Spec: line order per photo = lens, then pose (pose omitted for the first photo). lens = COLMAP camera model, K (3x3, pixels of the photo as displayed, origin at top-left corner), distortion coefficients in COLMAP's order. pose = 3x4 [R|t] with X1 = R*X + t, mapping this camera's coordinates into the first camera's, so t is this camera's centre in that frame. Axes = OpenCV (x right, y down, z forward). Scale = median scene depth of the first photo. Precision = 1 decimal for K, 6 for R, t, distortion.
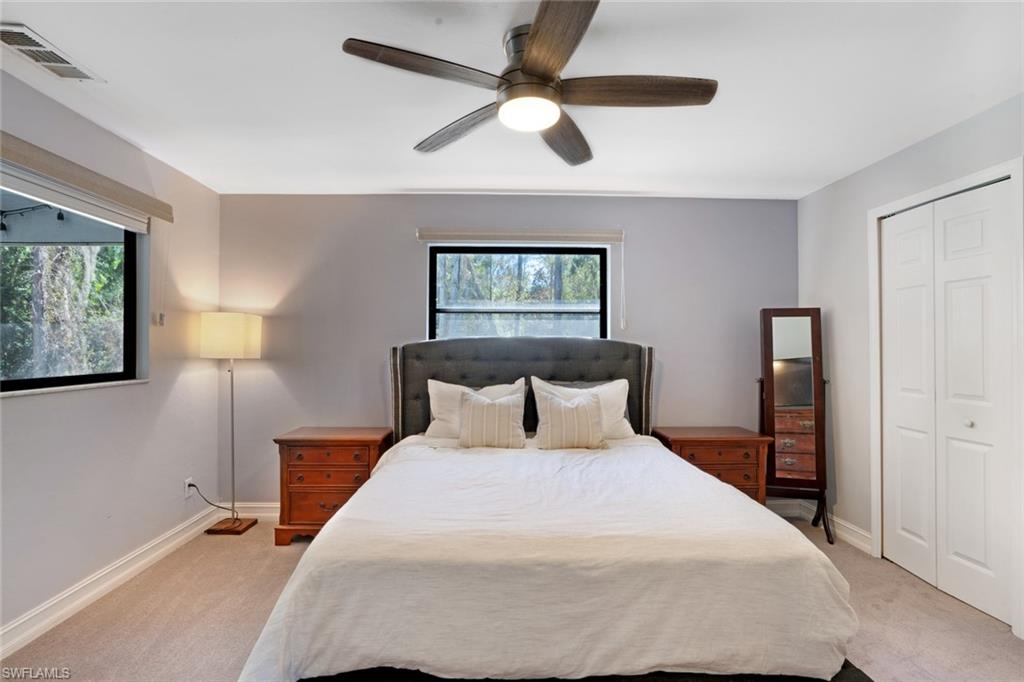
lens RADIAL K [[468.4, 0, 512.0], [0, 468.4, 341.0], [0, 0, 1]] dist [-0.020497, 0.000510]
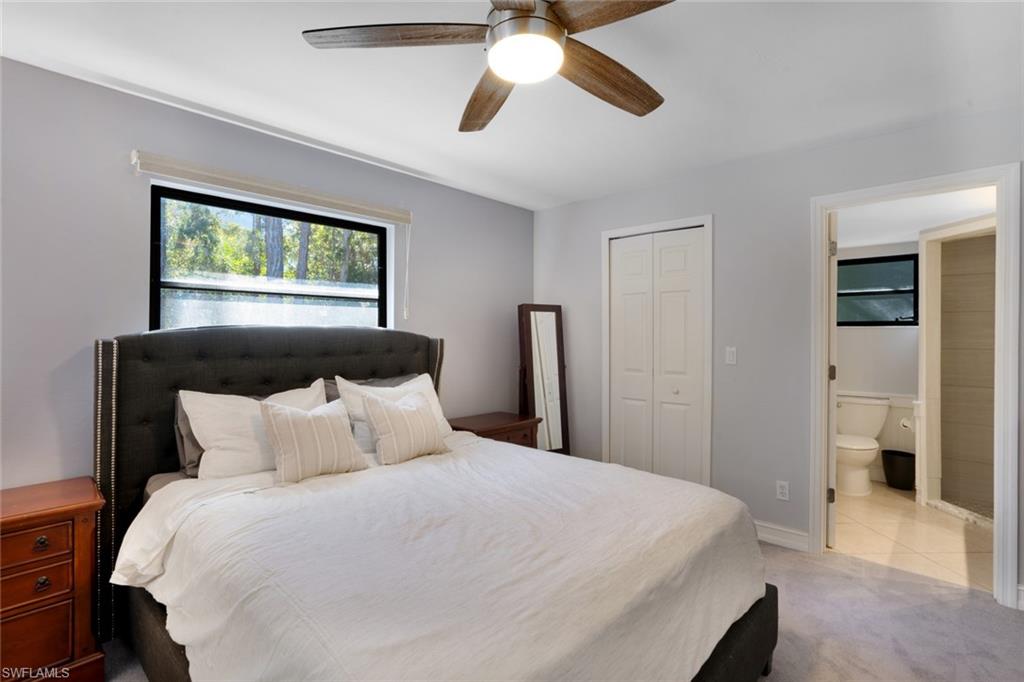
lens RADIAL K [[468.4, 0, 512.0], [0, 468.4, 341.0], [0, 0, 1]] dist [-0.020497, 0.000510]
pose [[0.725349, -0.009409, 0.688317, -0.266952], [-0.009043, 0.999690, 0.023194, -0.005620], [-0.688322, -0.023049, 0.725039, 0.201182]]
